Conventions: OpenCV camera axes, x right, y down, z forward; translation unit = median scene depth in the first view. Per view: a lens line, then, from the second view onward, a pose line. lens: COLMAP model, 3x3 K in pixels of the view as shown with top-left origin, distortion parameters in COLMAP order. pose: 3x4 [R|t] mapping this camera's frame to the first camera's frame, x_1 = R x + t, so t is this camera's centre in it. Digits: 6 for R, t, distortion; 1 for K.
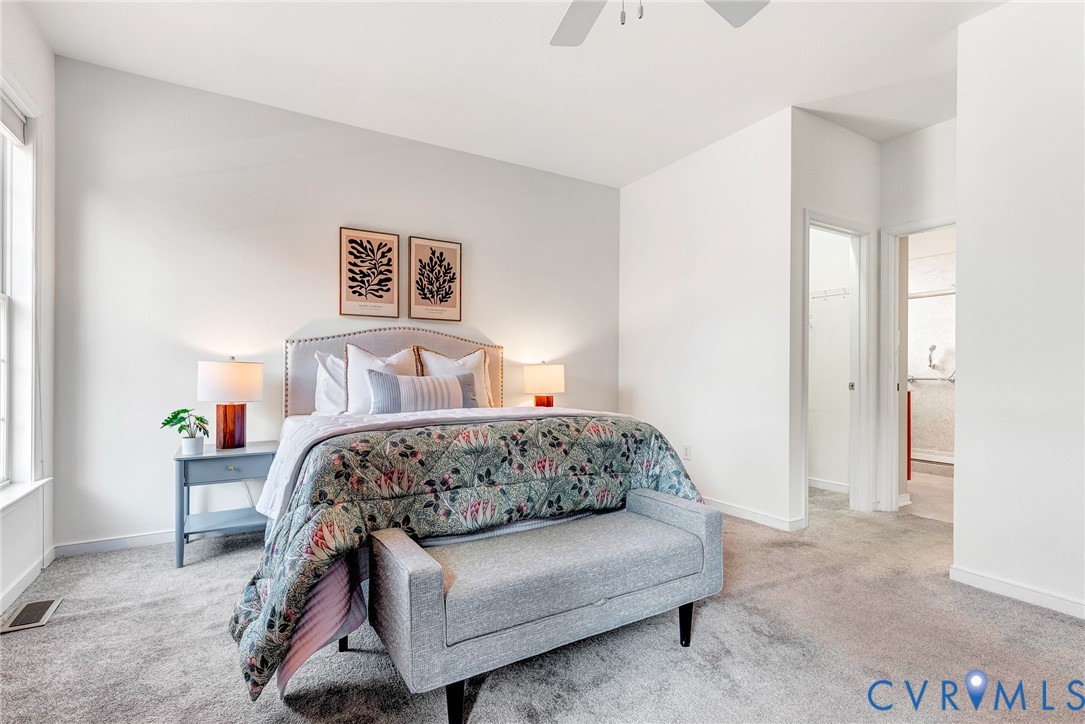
lens RADIAL K [[522.4, 0, 551.6], [0, 522.4, 361.1], [0, 0, 1]] dist [0.014443, -0.003312]
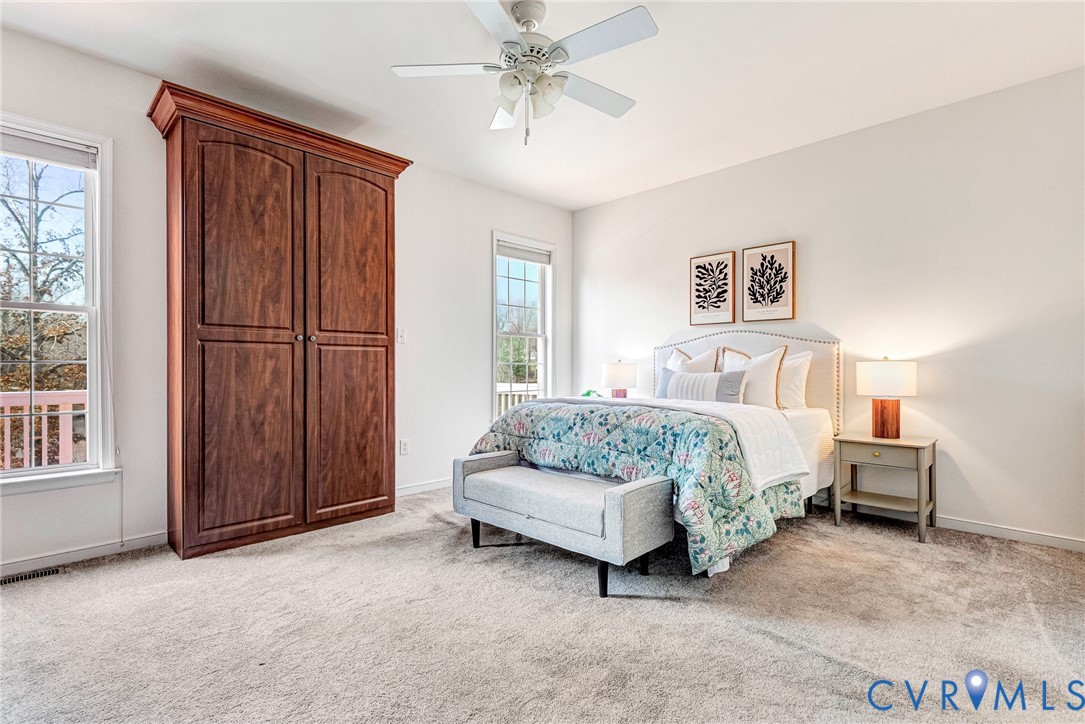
lens RADIAL K [[522.4, 0, 552.7], [0, 522.4, 366.8], [0, 0, 1]] dist [0.014443, -0.003312]
pose [[0.242598, 0.001609, -0.970125, 0.762615], [0.024315, 0.999674, 0.007739, -0.001791], [0.969822, -0.025466, 0.242480, 0.324866]]
